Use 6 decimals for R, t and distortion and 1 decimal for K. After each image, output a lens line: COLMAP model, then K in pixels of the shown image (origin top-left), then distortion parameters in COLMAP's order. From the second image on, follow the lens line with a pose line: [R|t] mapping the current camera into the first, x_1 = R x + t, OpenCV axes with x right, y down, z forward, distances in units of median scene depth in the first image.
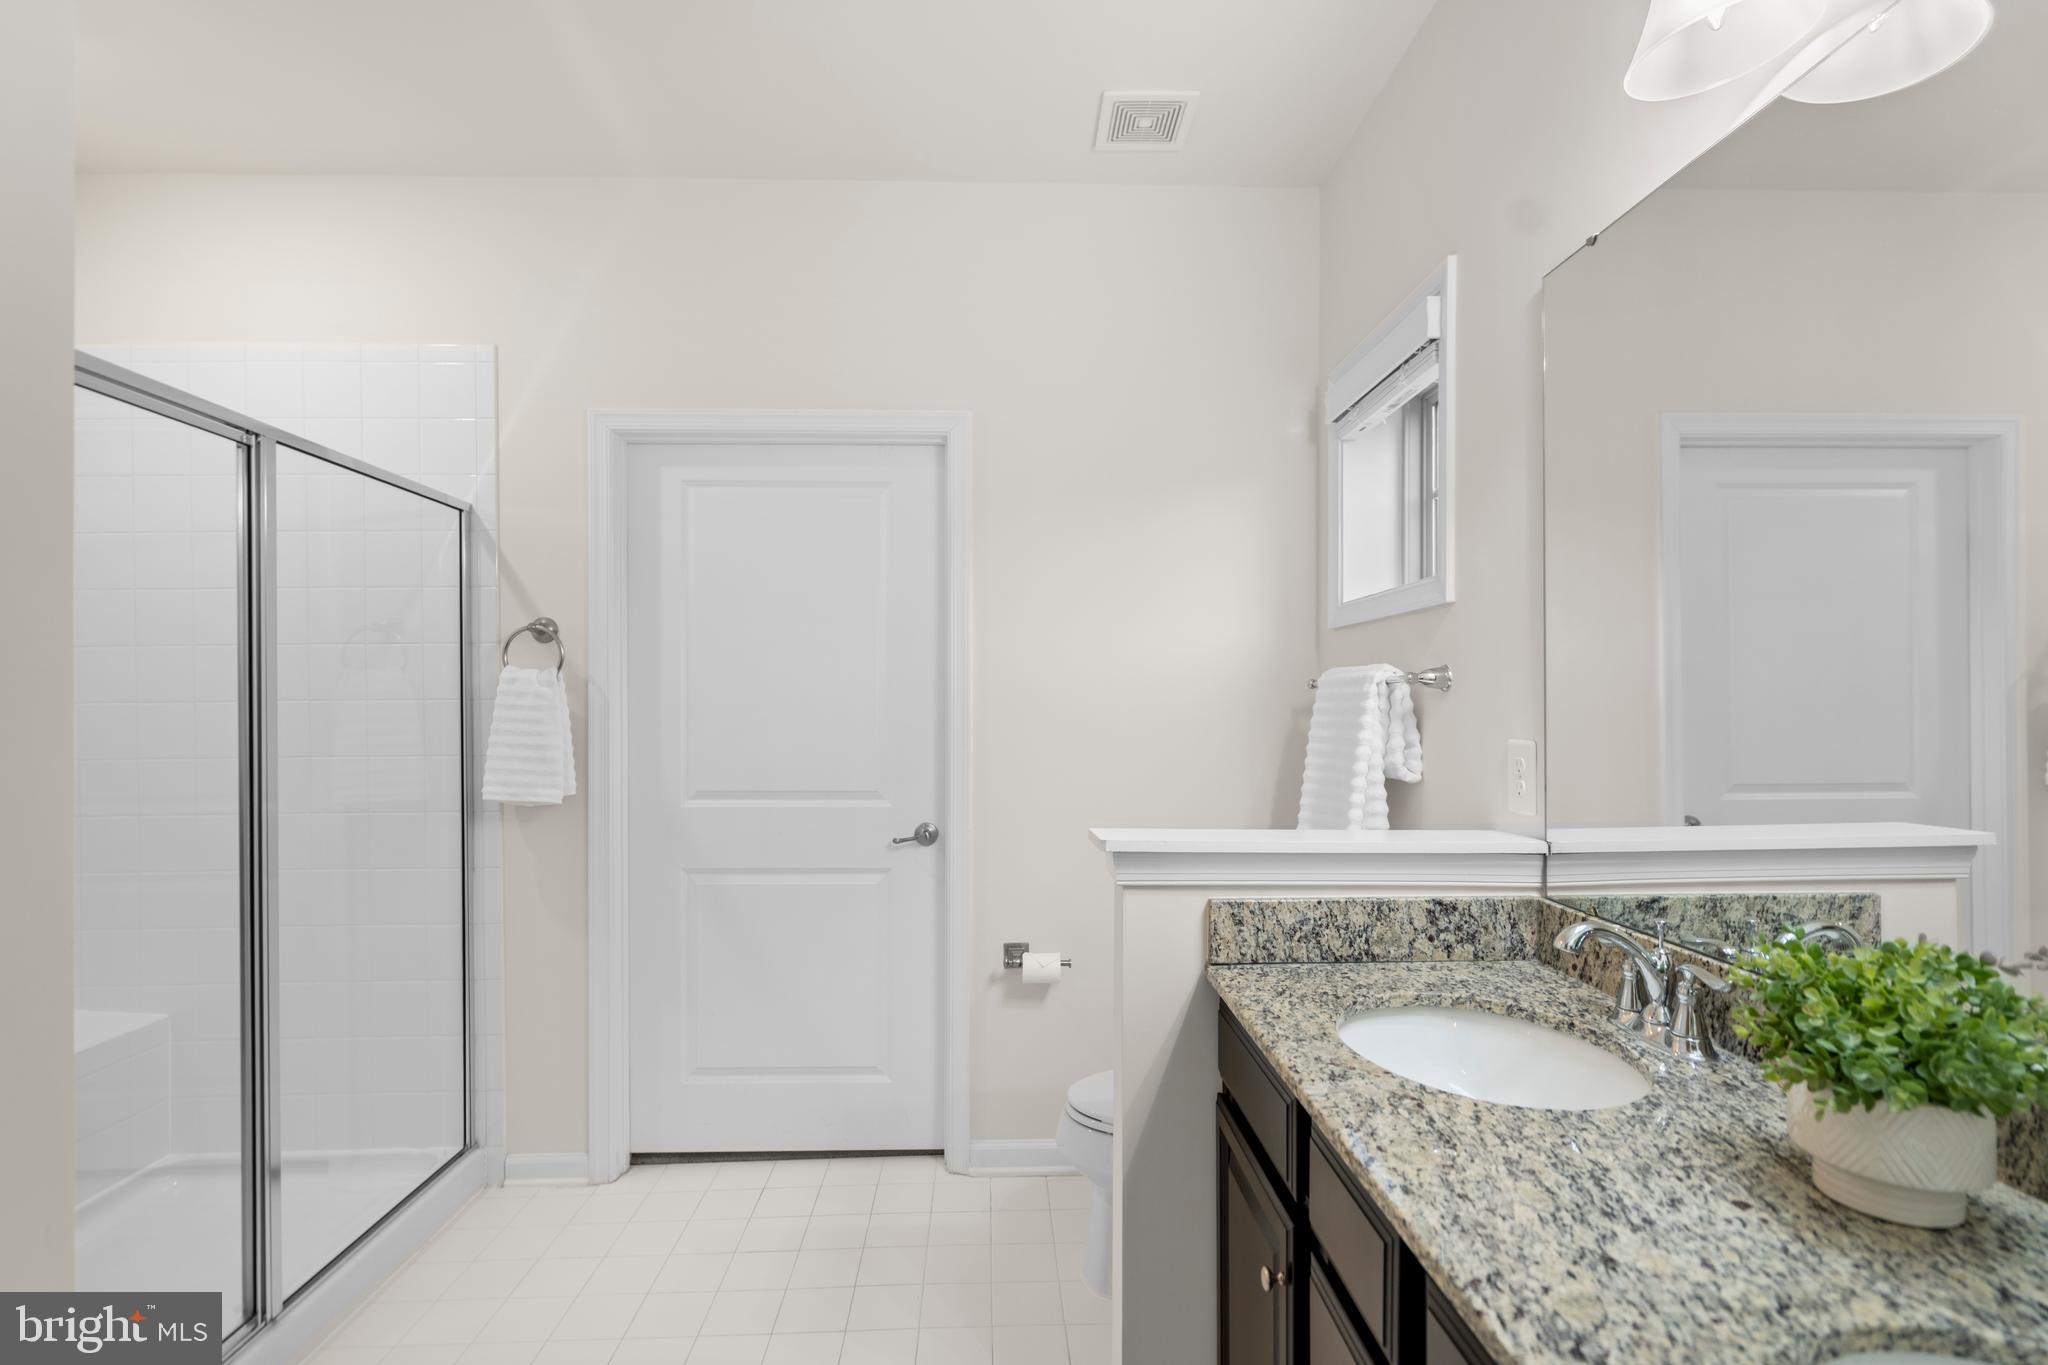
lens RADIAL K [[985.5, 0, 1027.5], [0, 985.5, 702.1], [0, 0, 1]] dist [0.004477, 0.000400]
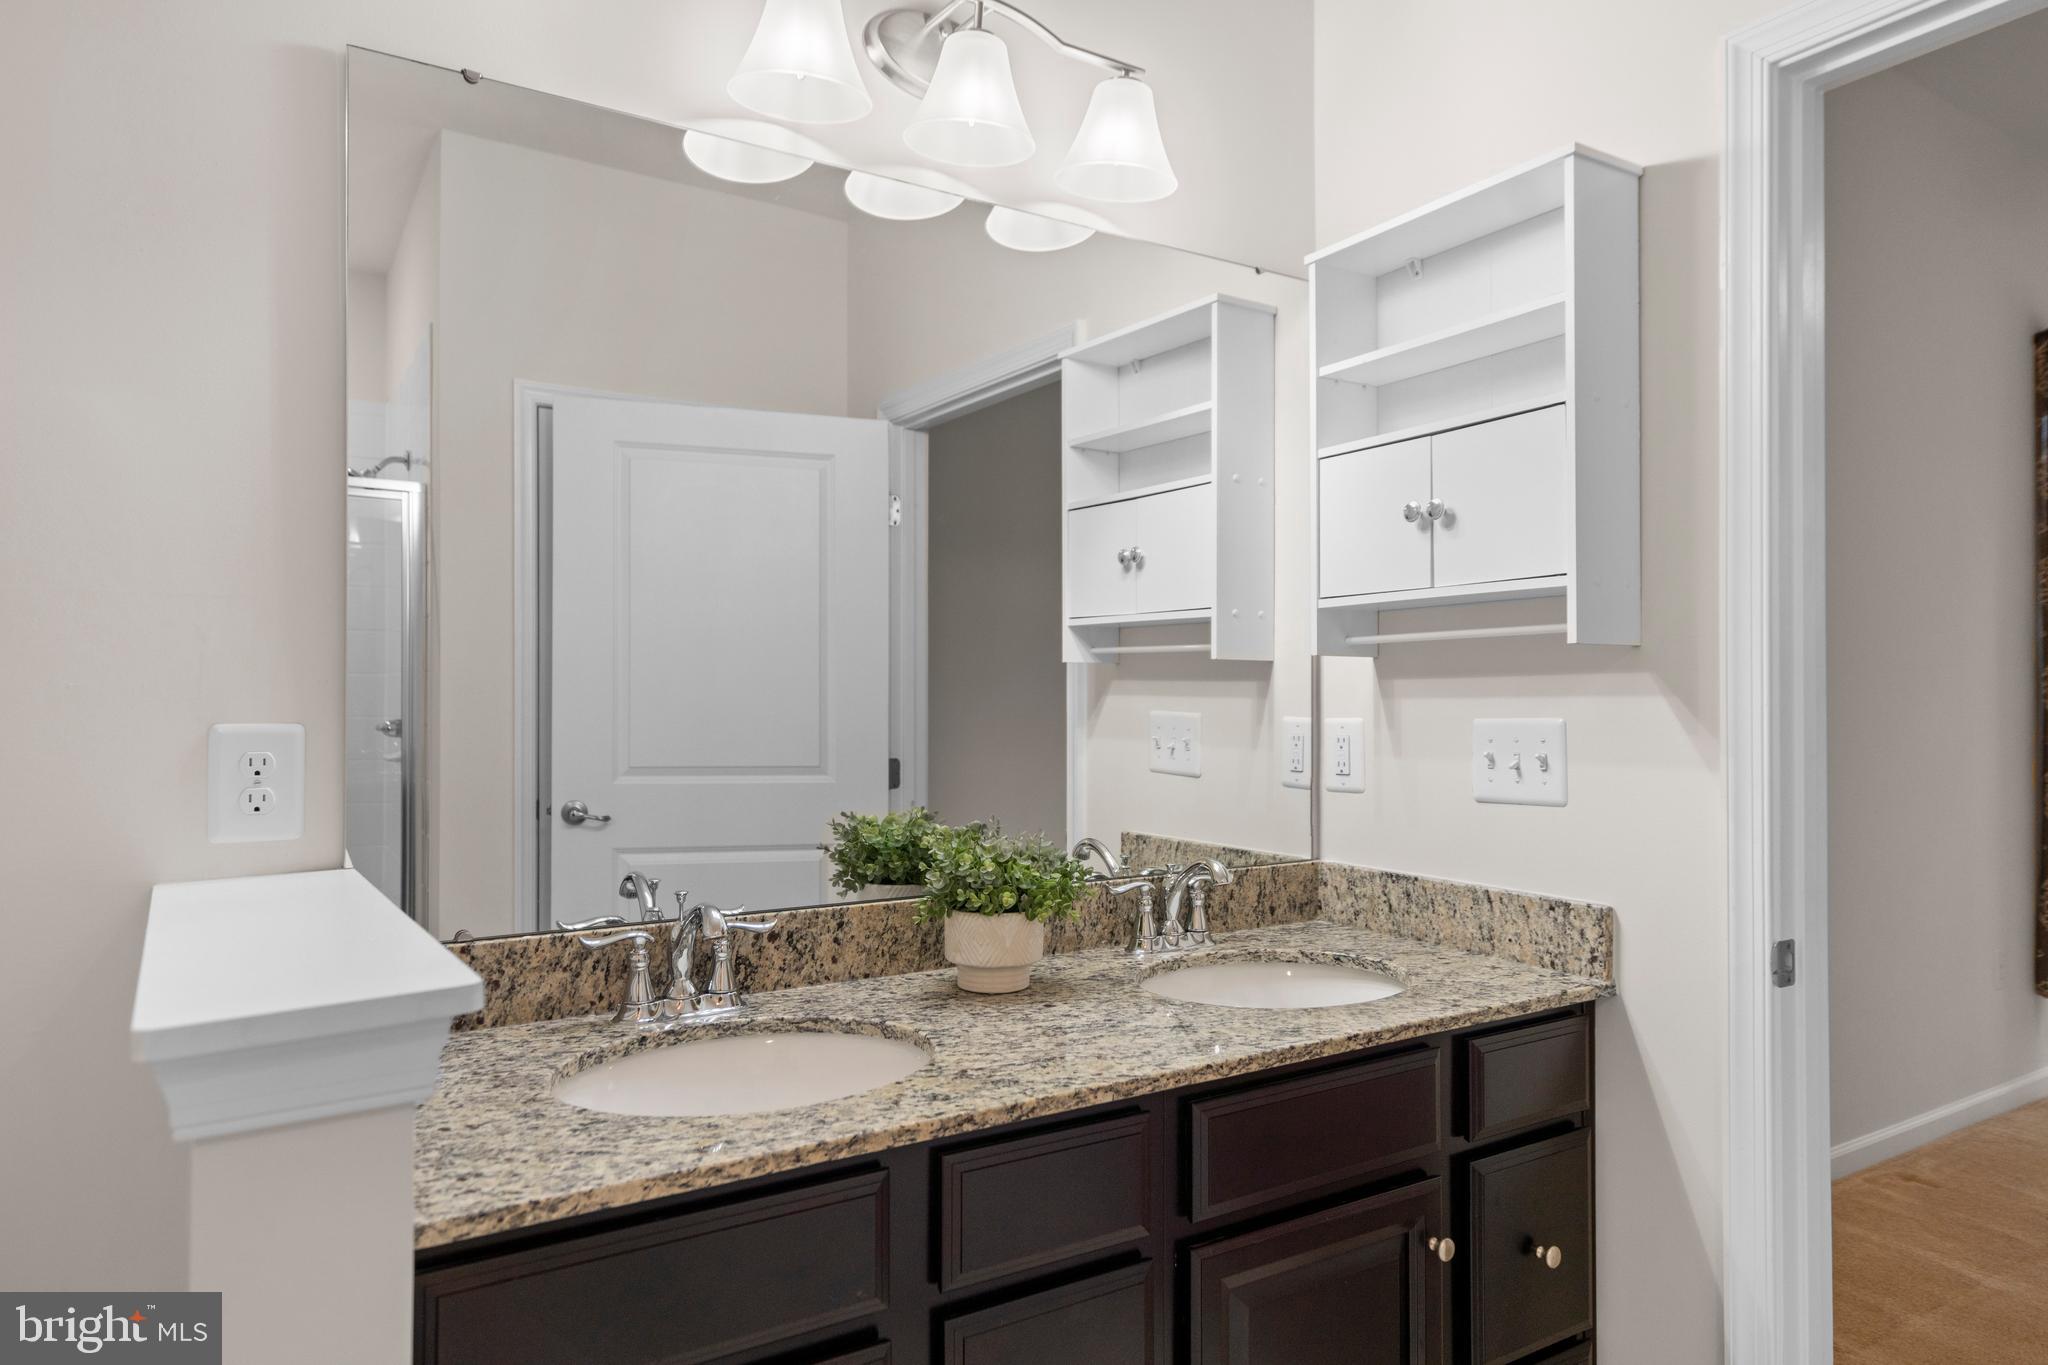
lens RADIAL K [[1286.5, 0, 1020.1], [0, 1286.5, 681.7], [0, 0, 1]] dist [-0.001116, -0.000223]
pose [[-0.510968, 0.007475, 0.859567, -0.699907], [0.000842, 0.999966, -0.008195, 0.026921], [-0.859599, -0.003464, -0.510957, 1.534979]]
